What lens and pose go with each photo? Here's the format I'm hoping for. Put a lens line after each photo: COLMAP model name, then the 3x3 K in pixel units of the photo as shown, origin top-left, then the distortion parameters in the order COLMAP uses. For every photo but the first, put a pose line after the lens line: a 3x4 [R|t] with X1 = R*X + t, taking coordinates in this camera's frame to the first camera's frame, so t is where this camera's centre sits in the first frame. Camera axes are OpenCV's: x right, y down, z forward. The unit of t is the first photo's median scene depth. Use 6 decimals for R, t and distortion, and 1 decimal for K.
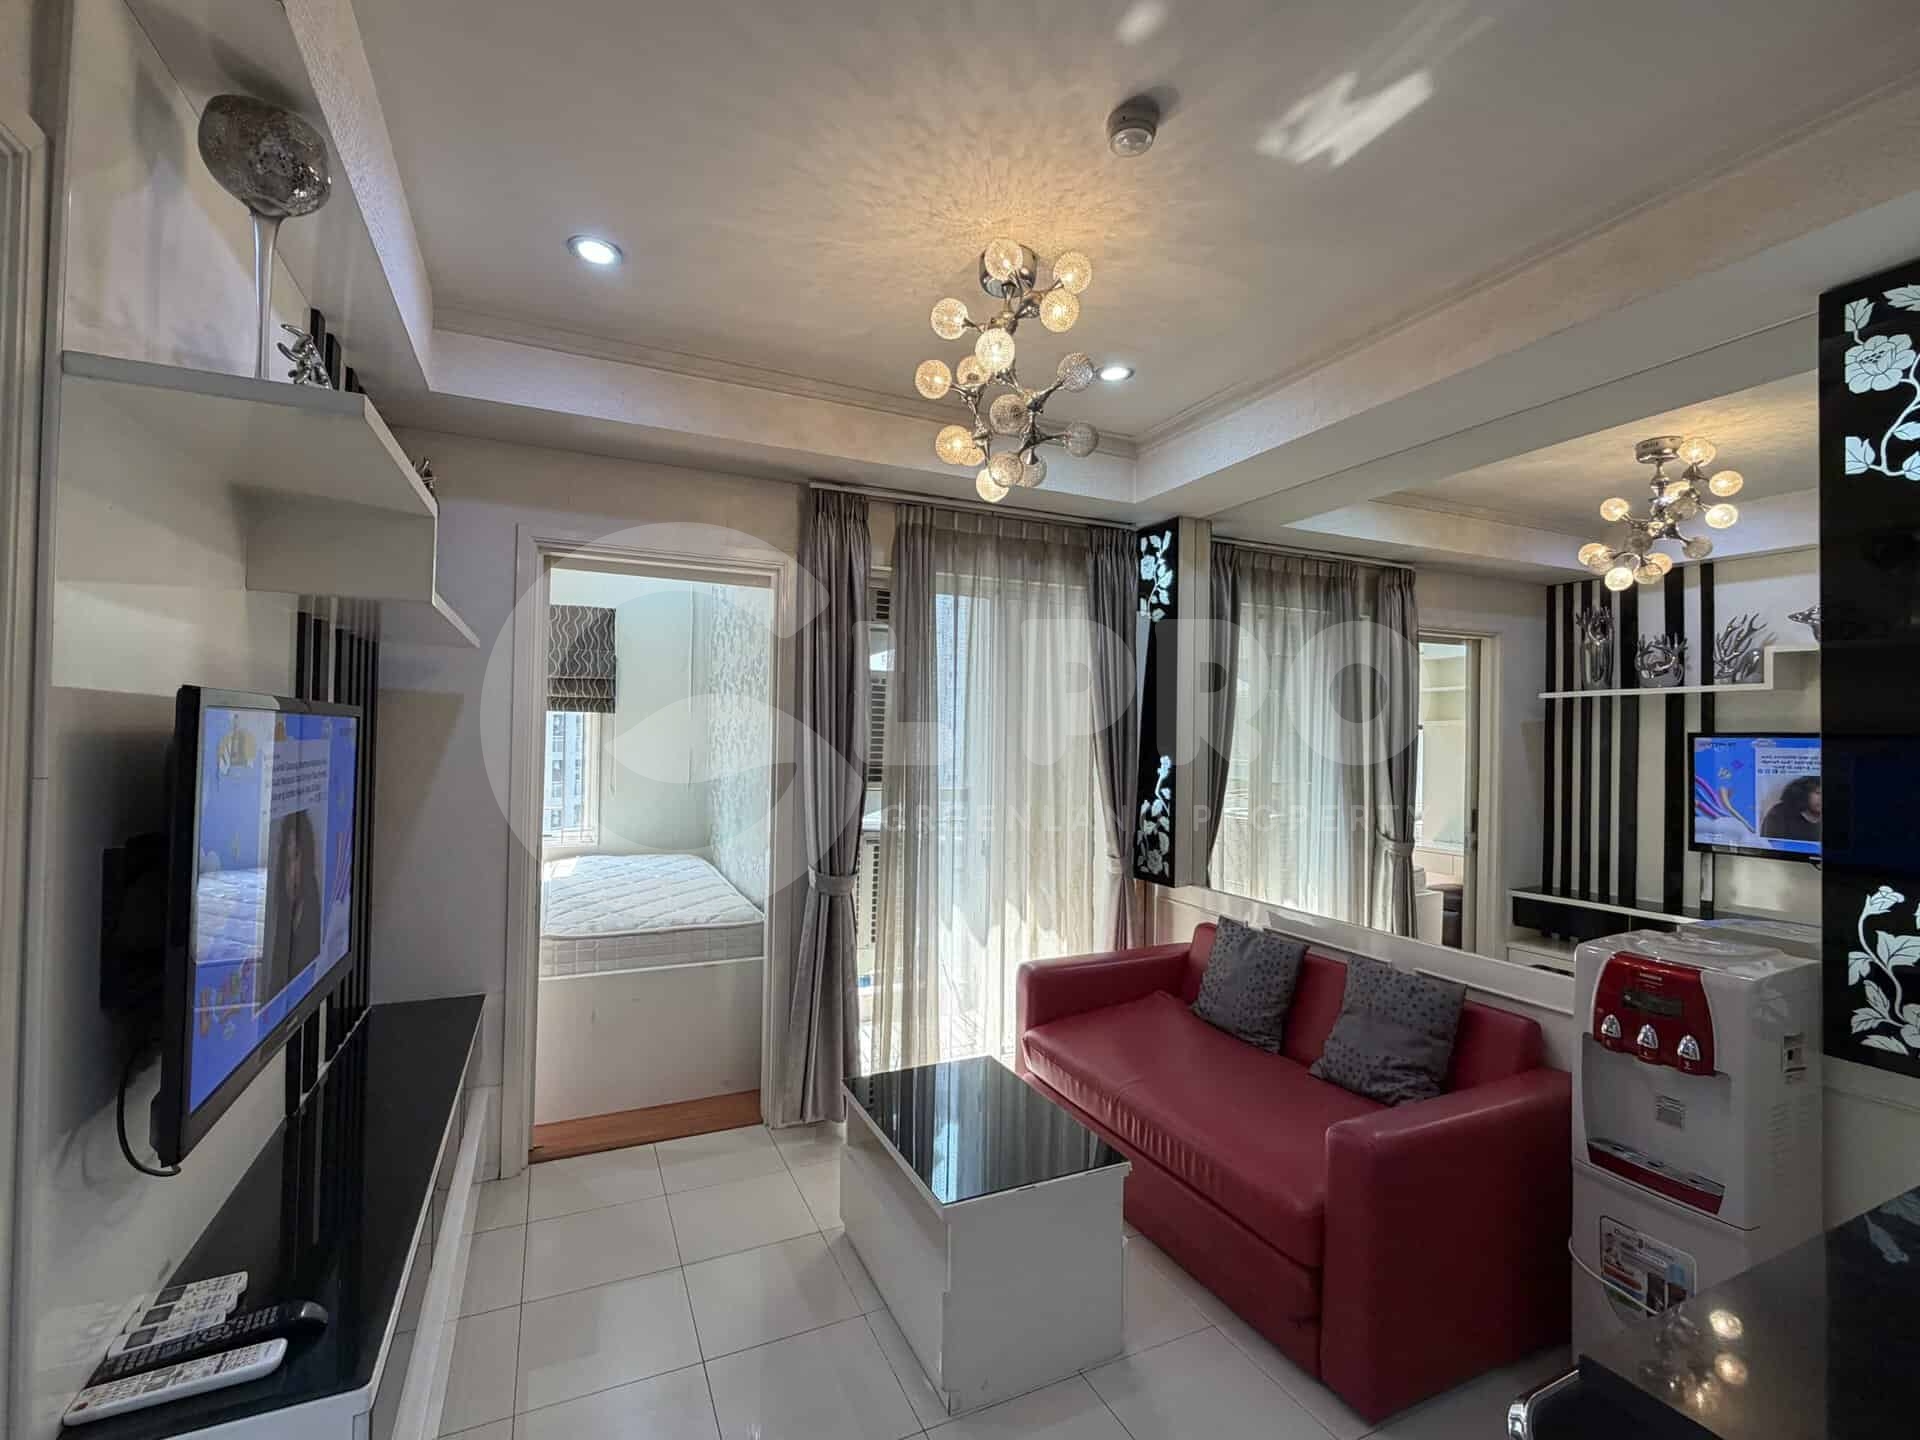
lens RADIAL K [[846.0, 0, 953.7], [0, 846.0, 727.4], [0, 0, 1]] dist [0.000620, 0.000242]
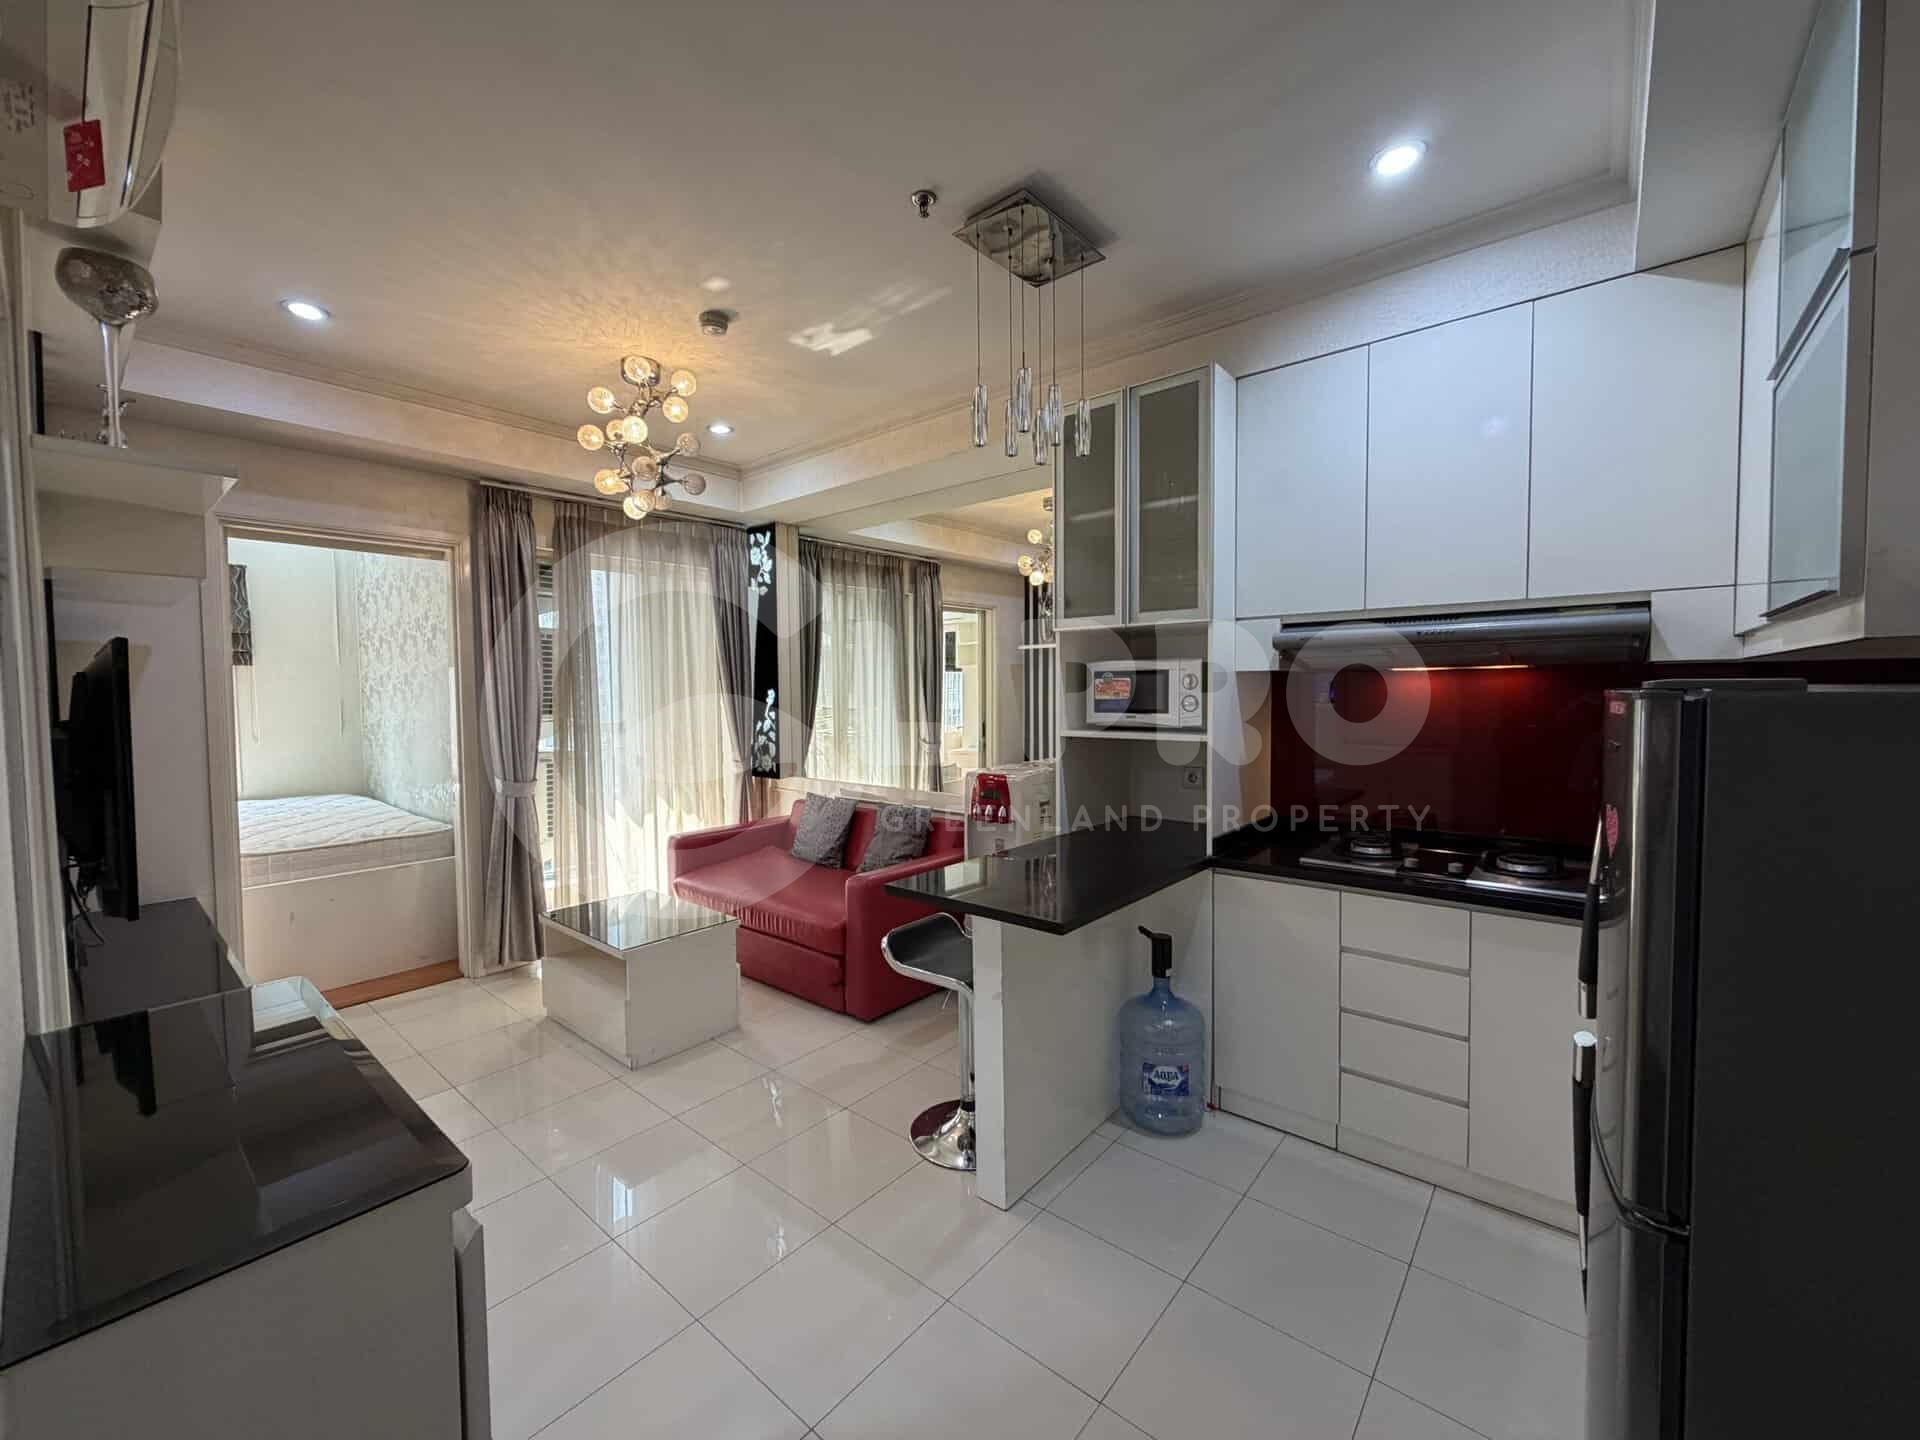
lens RADIAL K [[771.0, 0, 960.0], [0, 771.0, 720.0], [0, 0, 1]] dist [-0.004433, -0.000084]
pose [[0.904611, -0.040871, 0.424275, -0.019641], [0.018221, 0.998190, 0.057307, 0.017693], [-0.425849, -0.044110, 0.903718, -0.348219]]
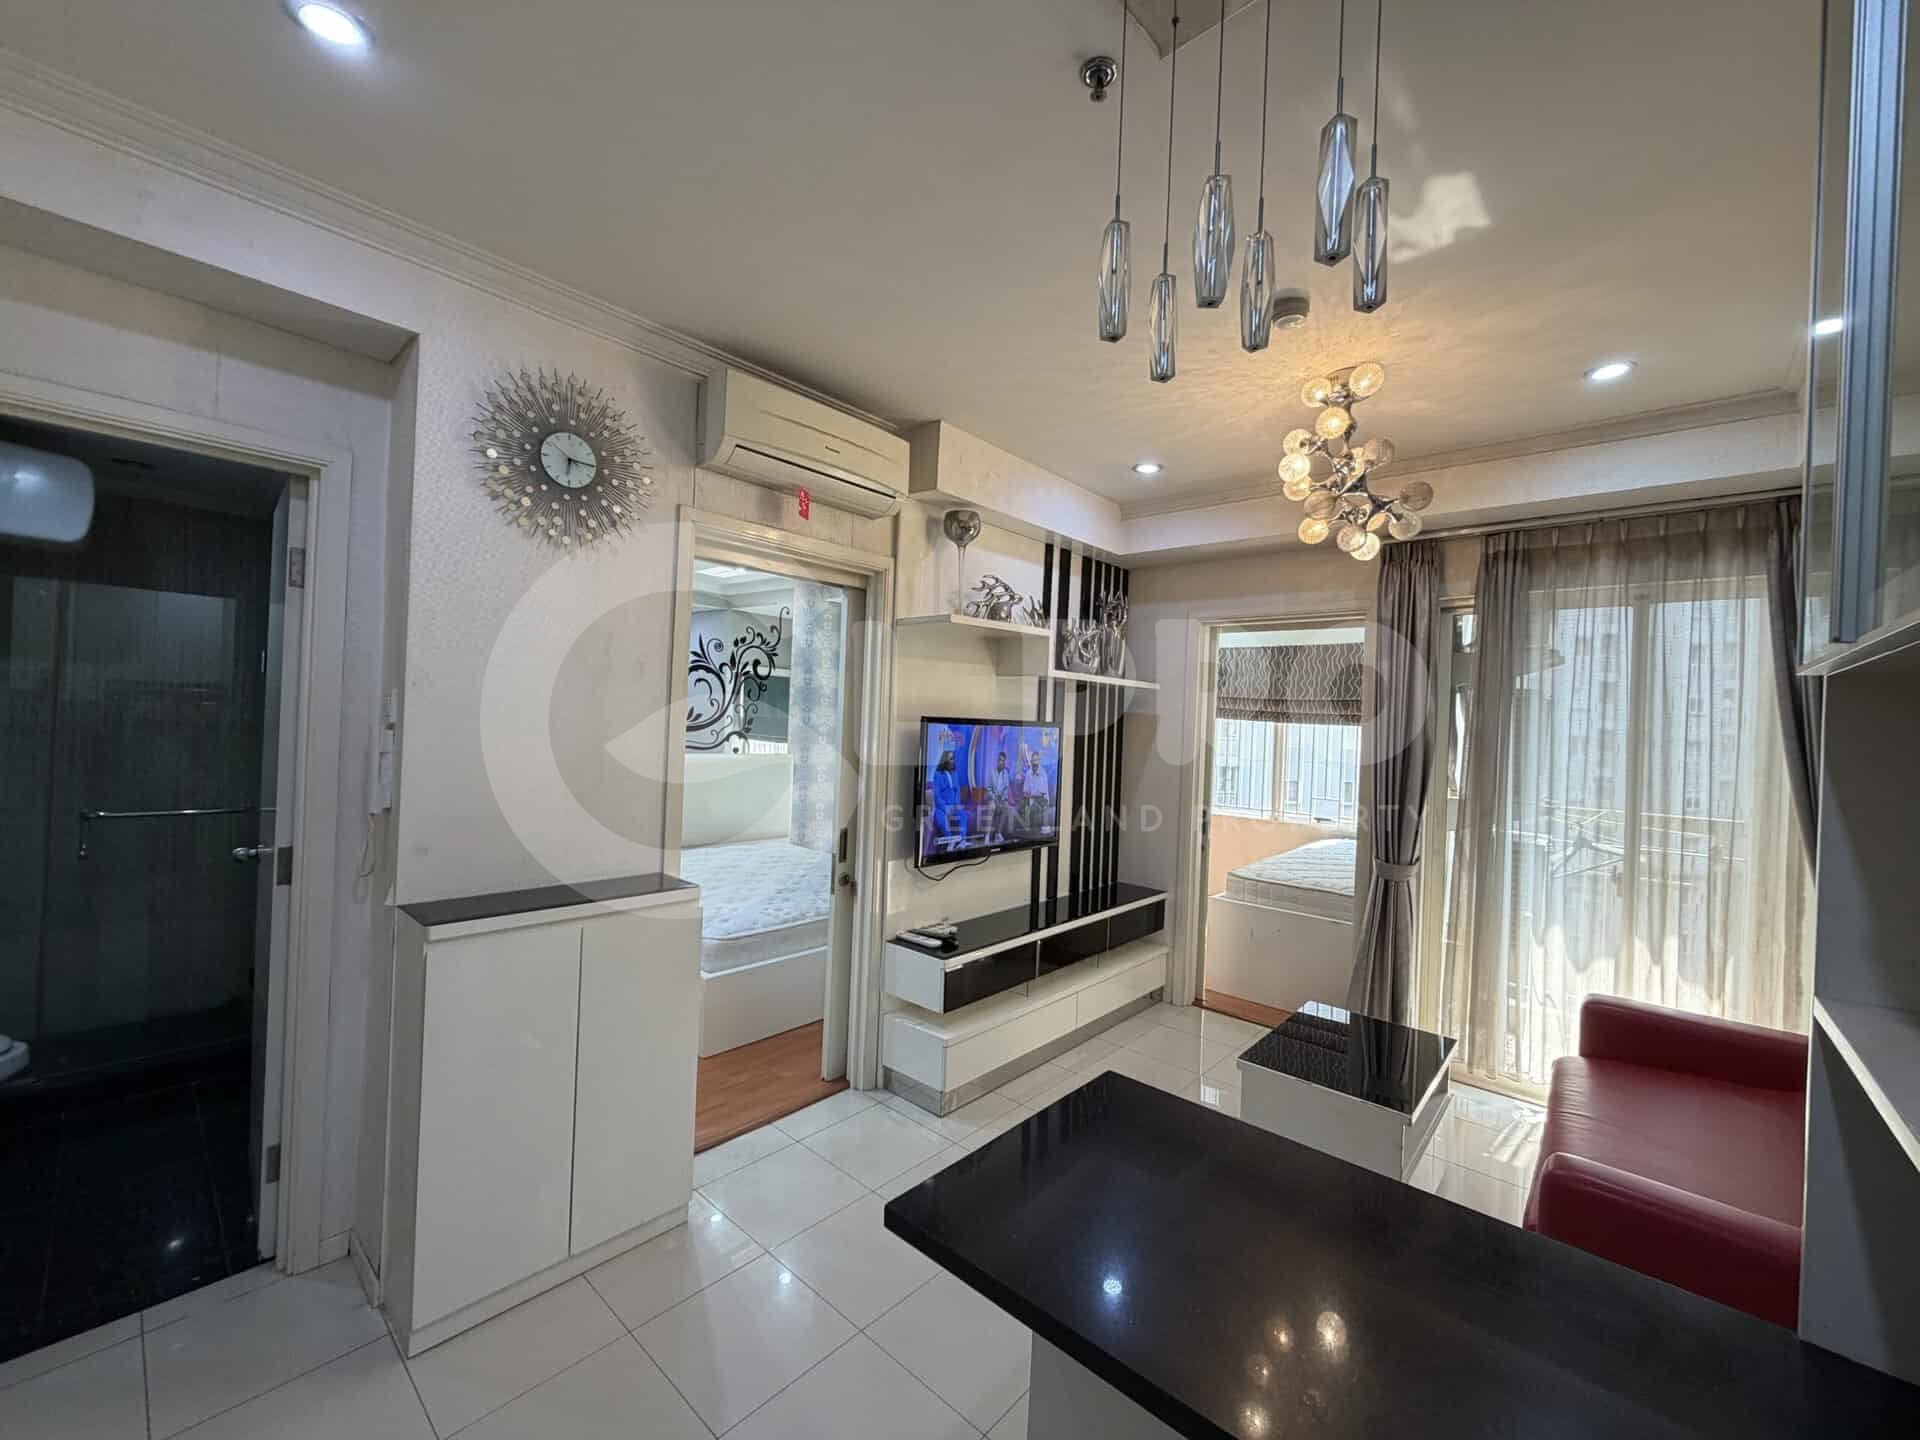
lens RADIAL K [[766.7, 0, 965.3], [0, 766.7, 722.0], [0, 0, 1]] dist [-0.000523, -0.000031]
pose [[0.400133, 0.002717, -0.916453, 0.576907], [-0.021796, 0.999741, -0.006553, -0.003924], [0.916198, 0.022597, 0.400089, 0.004475]]
